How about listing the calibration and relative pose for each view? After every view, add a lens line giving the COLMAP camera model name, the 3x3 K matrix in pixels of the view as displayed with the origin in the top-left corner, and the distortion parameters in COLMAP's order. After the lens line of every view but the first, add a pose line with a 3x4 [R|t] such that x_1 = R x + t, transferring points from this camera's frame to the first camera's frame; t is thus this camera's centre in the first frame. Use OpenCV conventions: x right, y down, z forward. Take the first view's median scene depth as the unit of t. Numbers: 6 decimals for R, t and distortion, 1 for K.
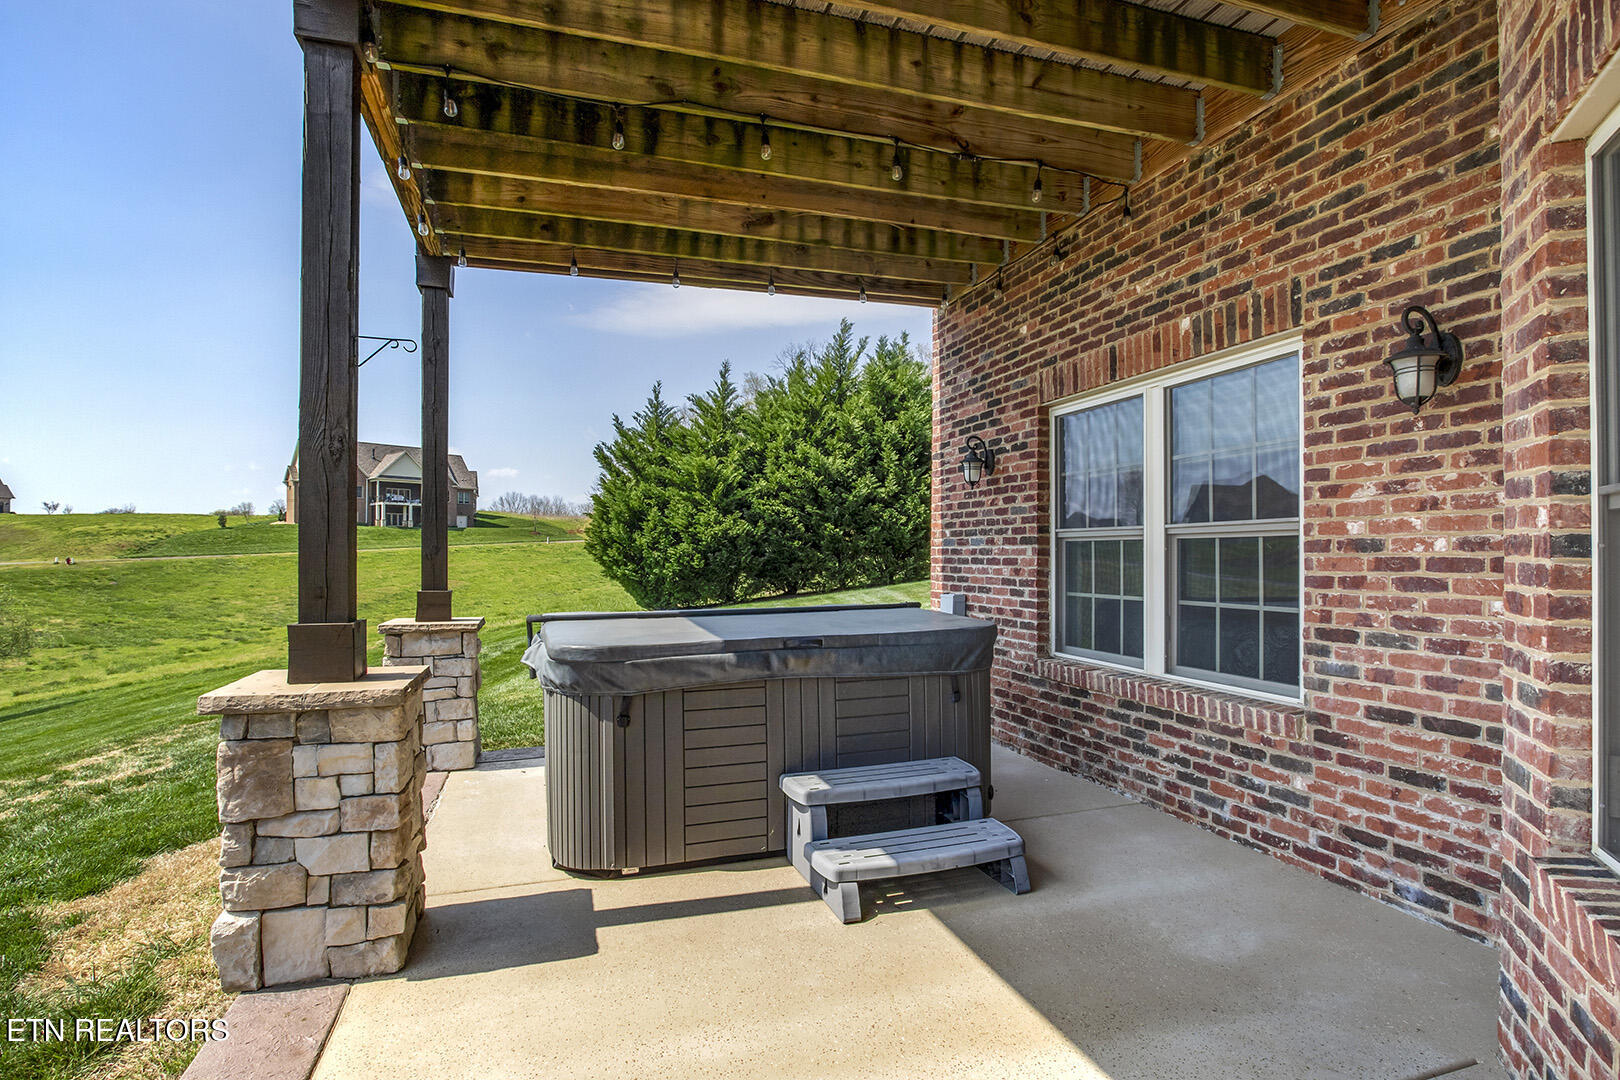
lens RADIAL K [[840.0, 0, 810.0], [0, 840.0, 540.0], [0, 0, 1]] dist [0.000316, 0.000155]
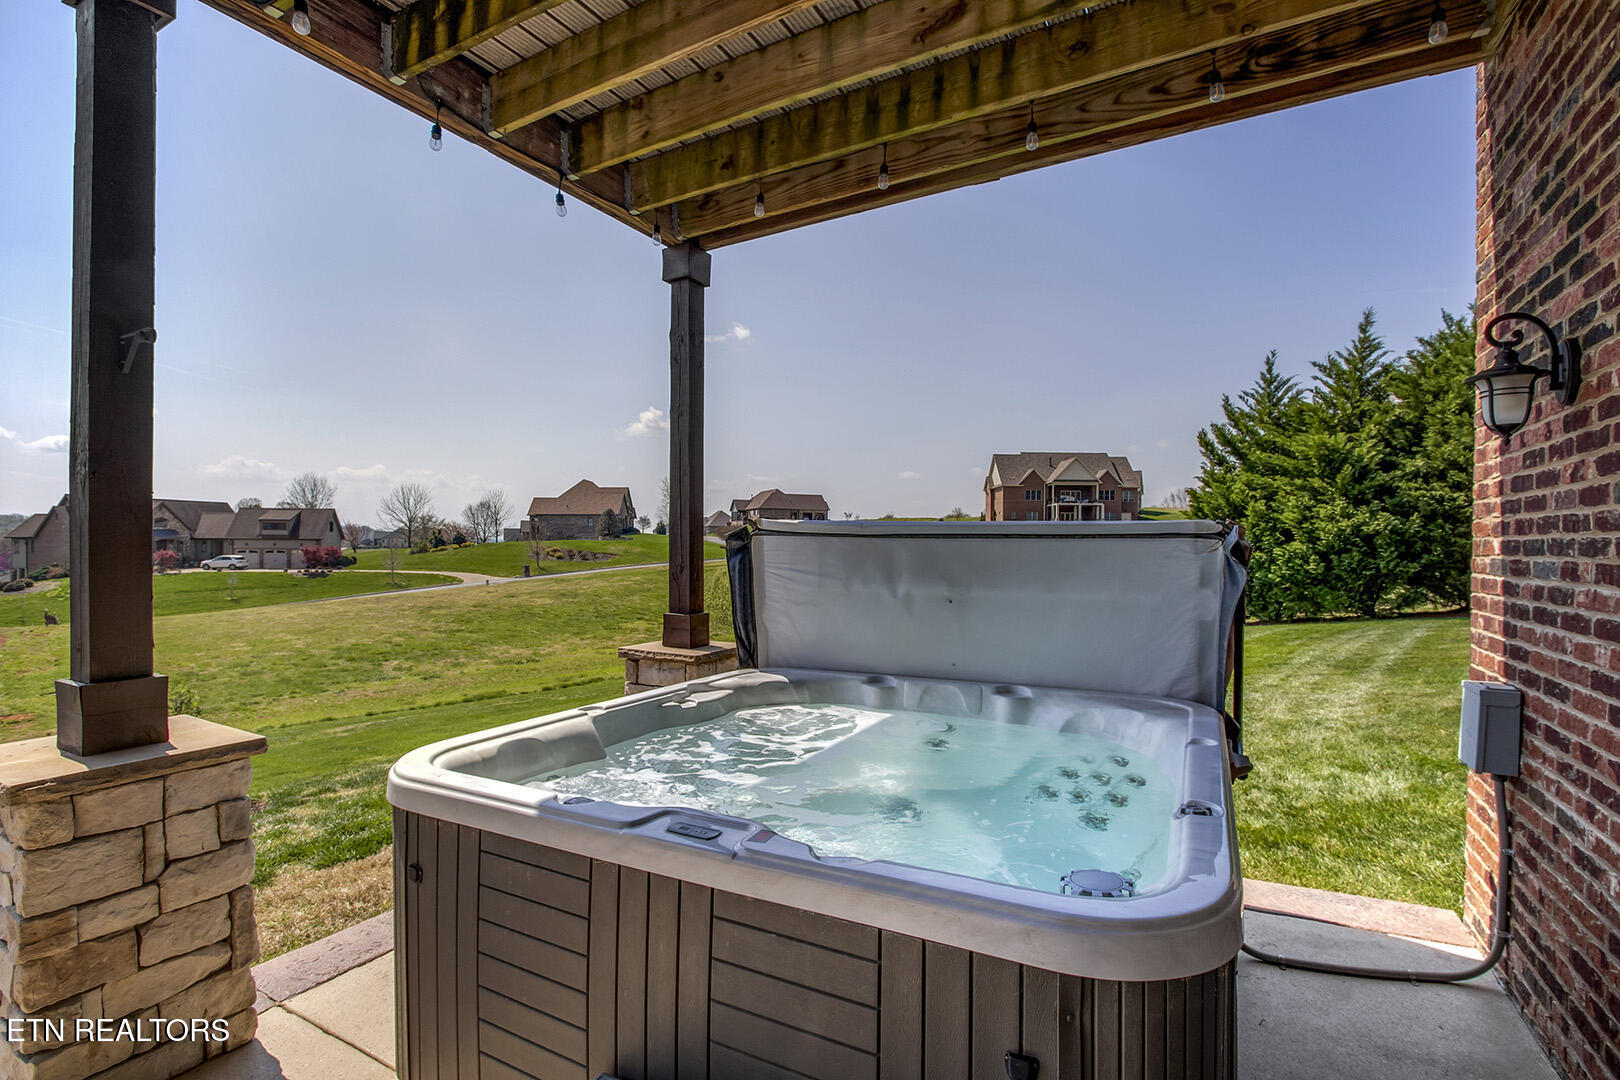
lens RADIAL K [[773.4, 0, 810.0], [0, 773.4, 540.0], [0, 0, 1]] dist [-0.000877, 0.000140]
pose [[0.694824, -0.004679, -0.719165, 0.062395], [0.009486, 0.999951, 0.002659, -0.004835], [0.719117, -0.008669, 0.694835, 0.134238]]
